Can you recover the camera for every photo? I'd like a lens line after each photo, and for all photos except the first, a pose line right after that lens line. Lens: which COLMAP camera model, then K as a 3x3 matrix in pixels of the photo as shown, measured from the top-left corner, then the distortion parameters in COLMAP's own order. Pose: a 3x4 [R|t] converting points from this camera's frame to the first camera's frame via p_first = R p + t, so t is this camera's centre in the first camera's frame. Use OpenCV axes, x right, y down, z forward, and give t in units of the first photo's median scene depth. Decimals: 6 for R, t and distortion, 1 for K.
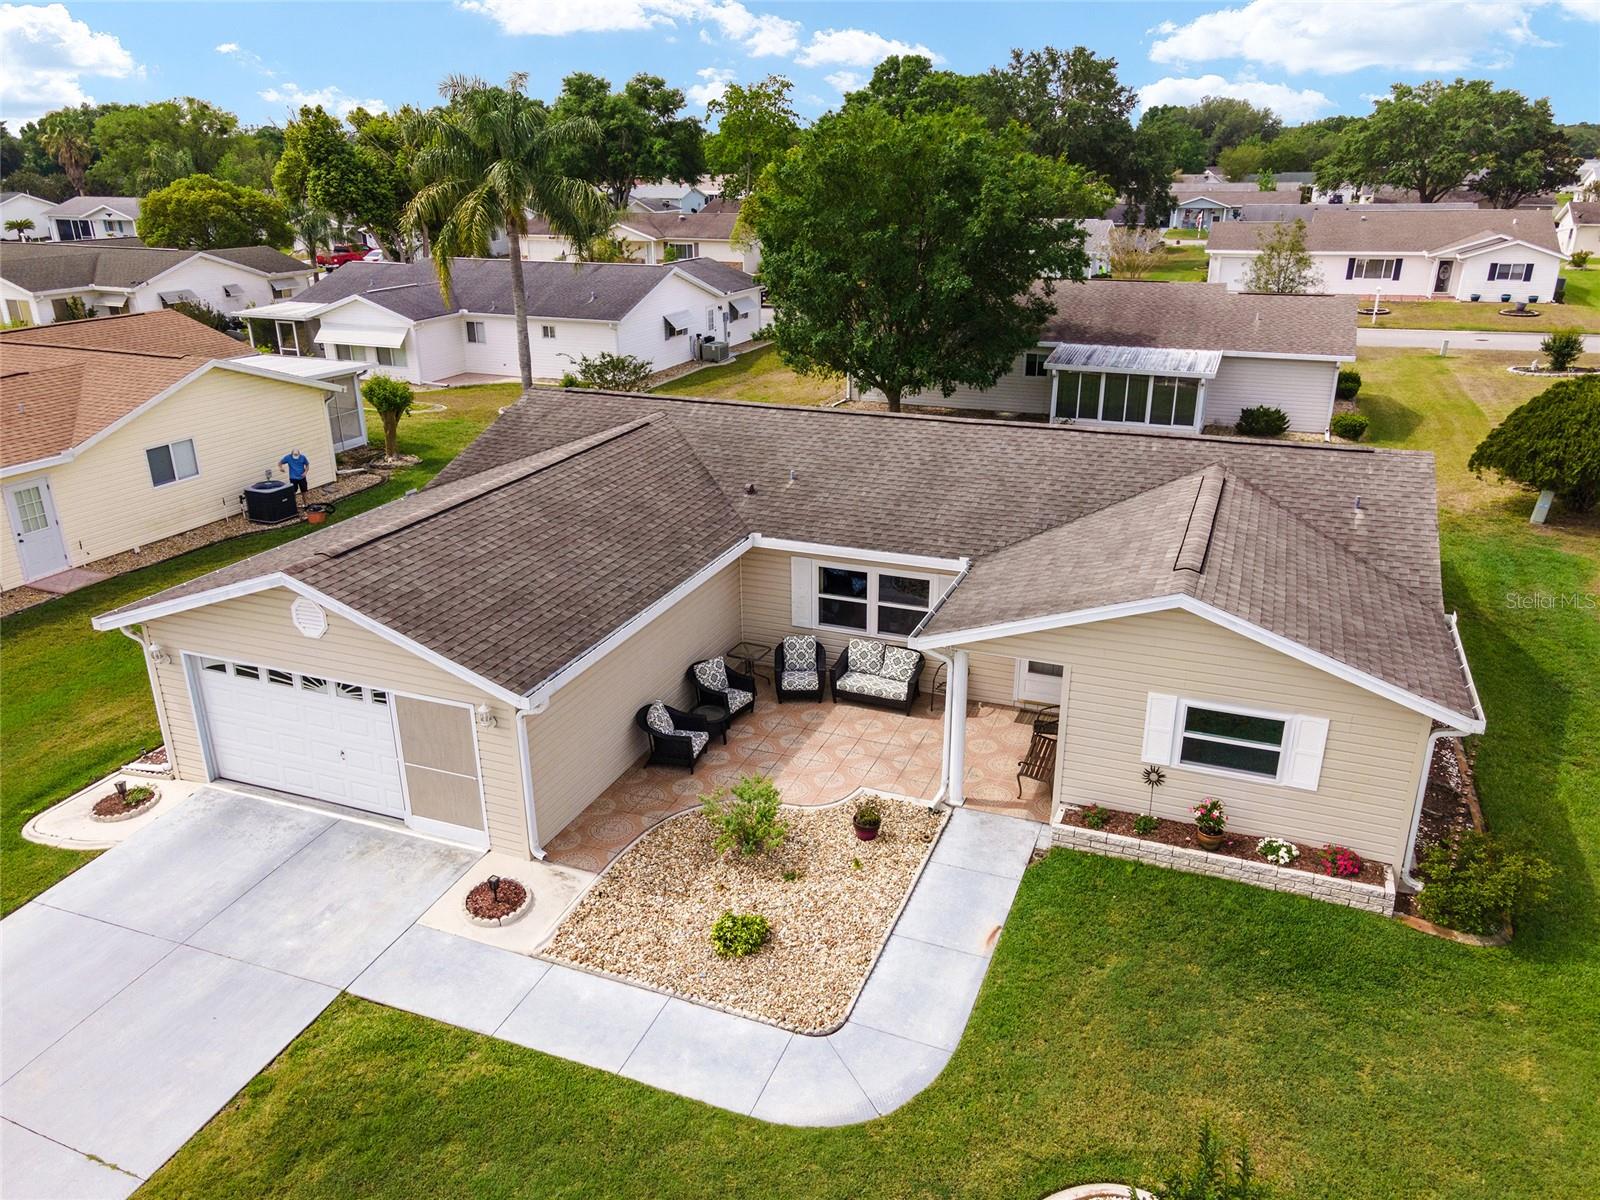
lens RADIAL K [[1169.4, 0, 795.1], [0, 1169.4, 603.4], [0, 0, 1]] dist [0.020548, 0.030360]
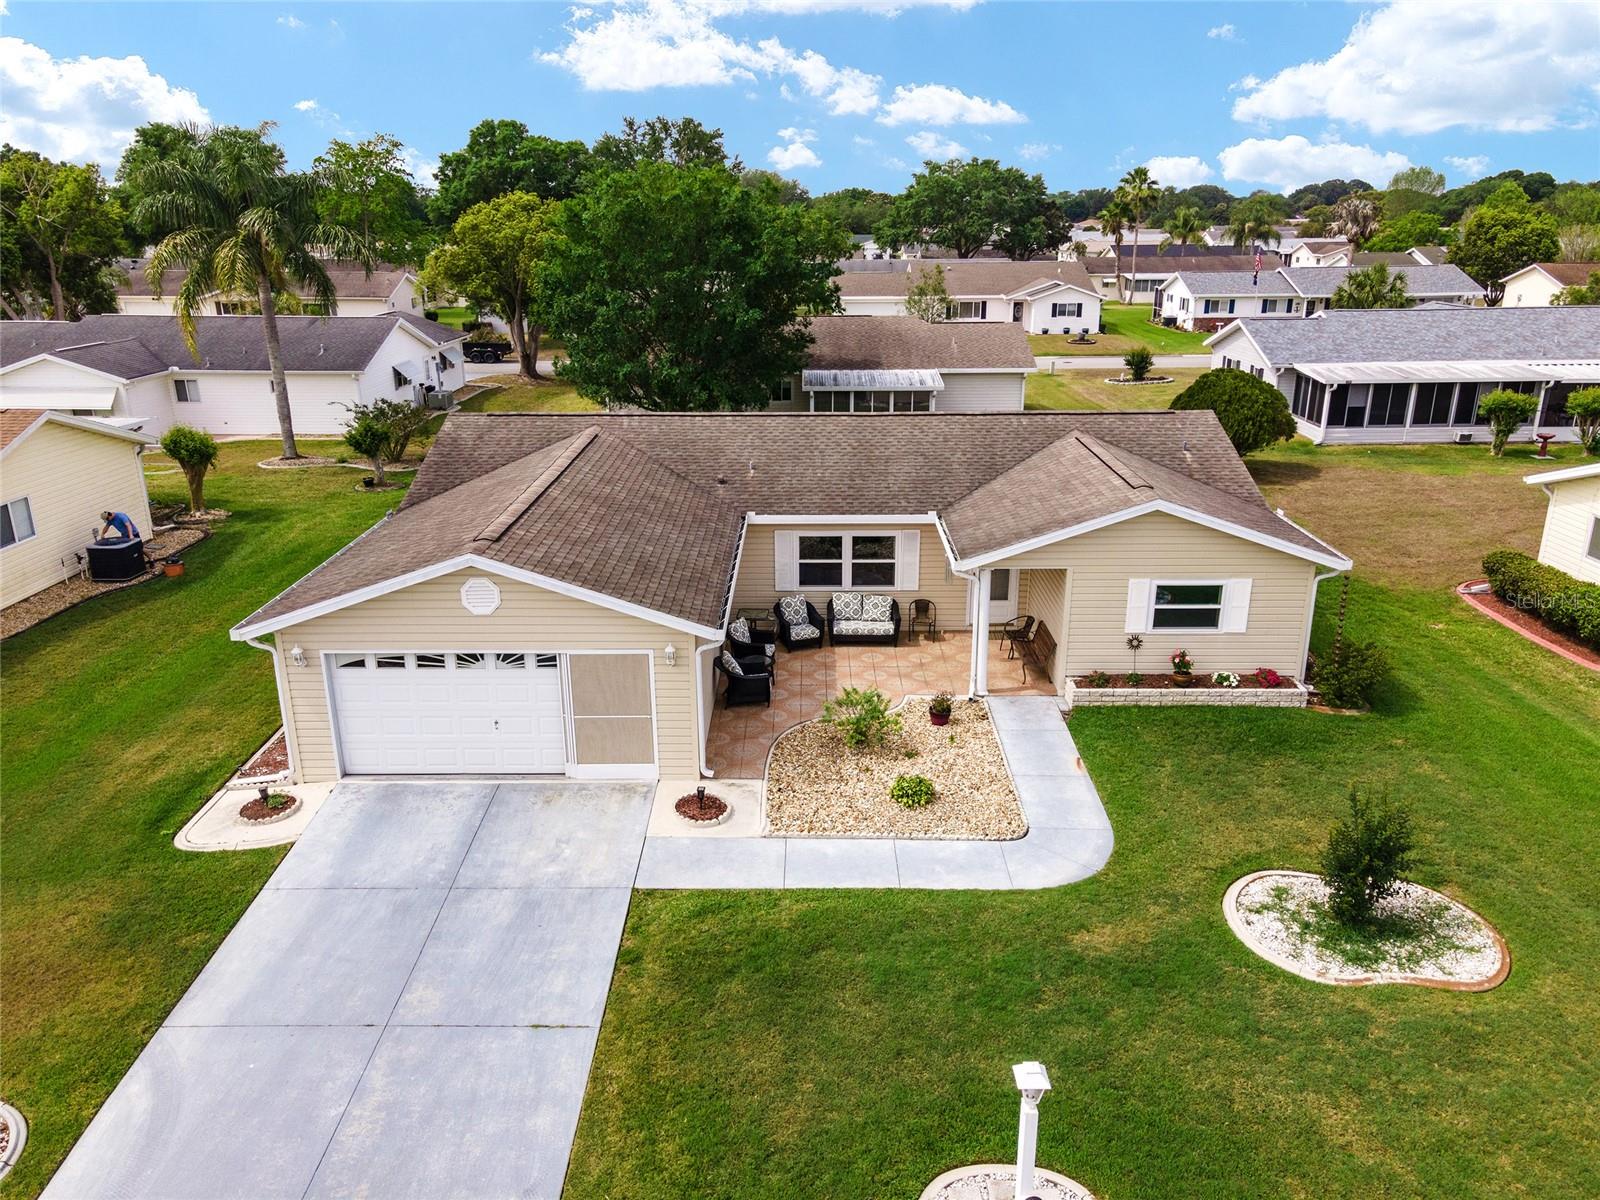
lens RADIAL K [[1169.4, 0, 796.5], [0, 1169.4, 603.6], [0, 0, 1]] dist [0.020548, 0.030360]
pose [[0.932216, -0.113112, 0.343771, -0.408937], [0.129750, 0.991214, -0.025705, 0.068154], [-0.337843, 0.068566, 0.938702, -0.113365]]
